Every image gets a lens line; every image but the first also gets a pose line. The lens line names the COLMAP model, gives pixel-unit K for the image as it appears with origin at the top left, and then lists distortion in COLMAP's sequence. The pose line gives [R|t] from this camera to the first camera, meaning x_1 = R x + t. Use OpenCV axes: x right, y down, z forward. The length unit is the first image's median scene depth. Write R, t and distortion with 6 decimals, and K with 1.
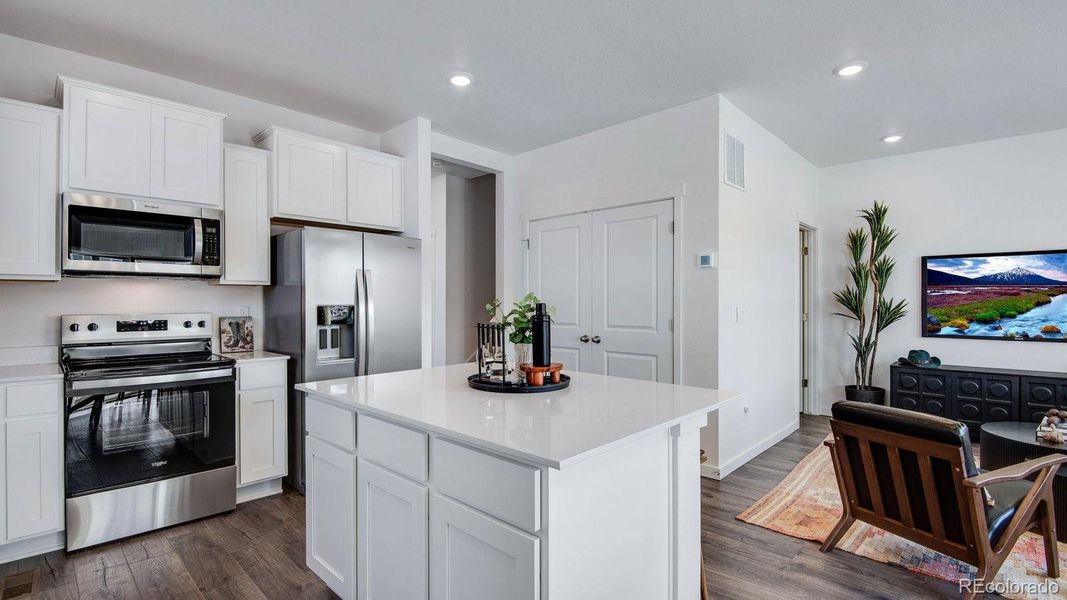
lens RADIAL K [[484.5, 0, 523.5], [0, 484.5, 299.8], [0, 0, 1]] dist [-0.001065, -0.009377]
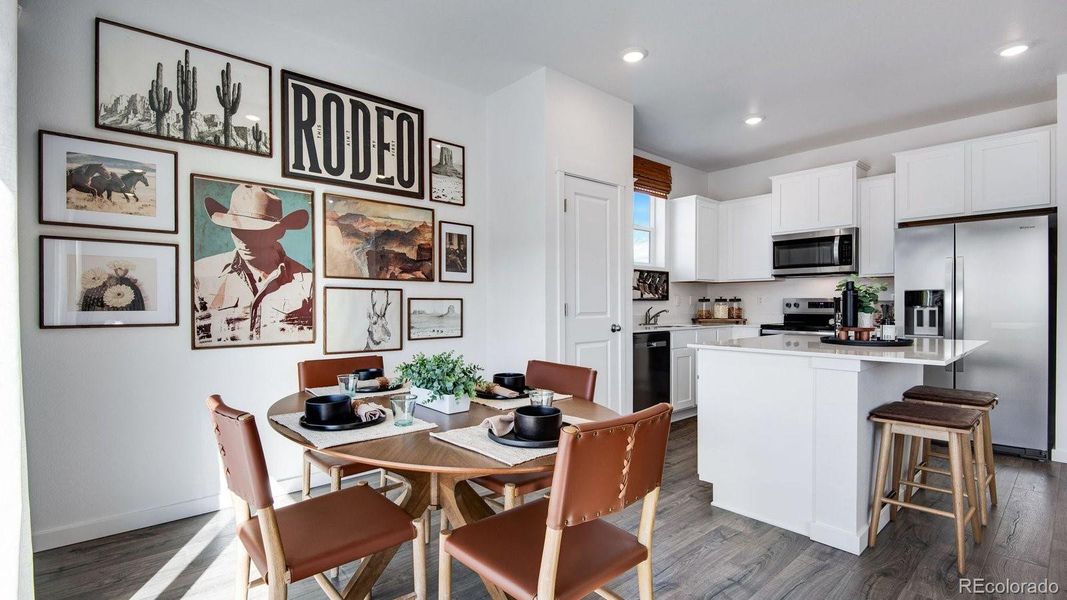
lens RADIAL K [[484.5, 0, 522.0], [0, 484.5, 310.1], [0, 0, 1]] dist [-0.001065, -0.009377]
pose [[-0.101801, 0.014583, -0.994698, 0.844337], [0.007720, 0.999874, 0.013869, 0.035211], [0.994775, -0.006268, -0.101901, 0.129359]]
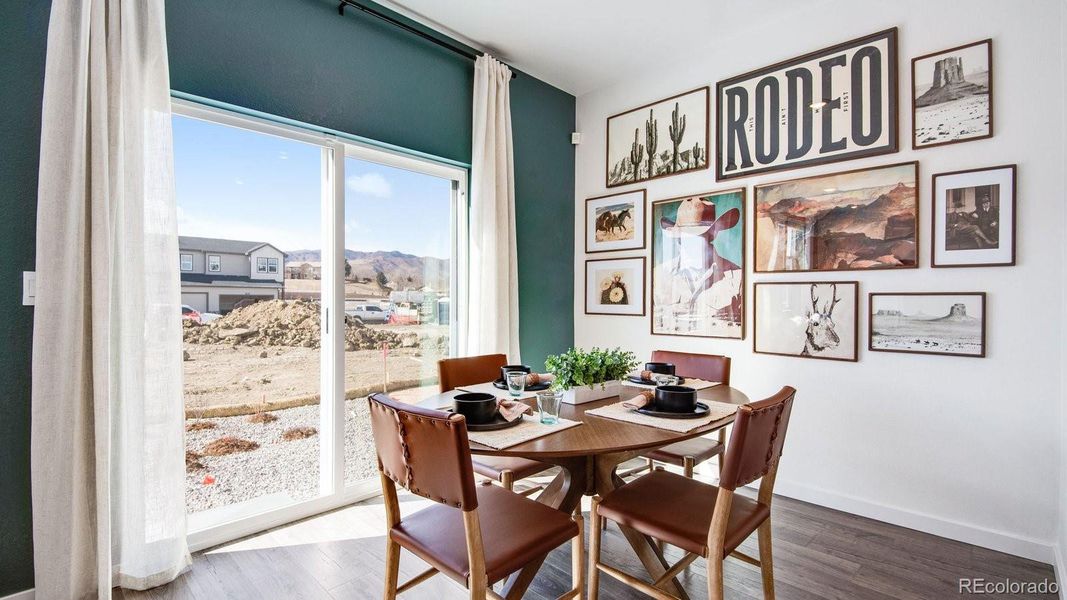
lens RADIAL K [[484.5, 0, 532.9], [0, 484.5, 305.8], [0, 0, 1]] dist [-0.001065, -0.009377]
pose [[-0.999811, -0.002429, 0.019279, 0.388316], [-0.002368, 0.999992, 0.003160, 0.040567], [-0.019287, 0.003113, -0.999809, 0.530916]]
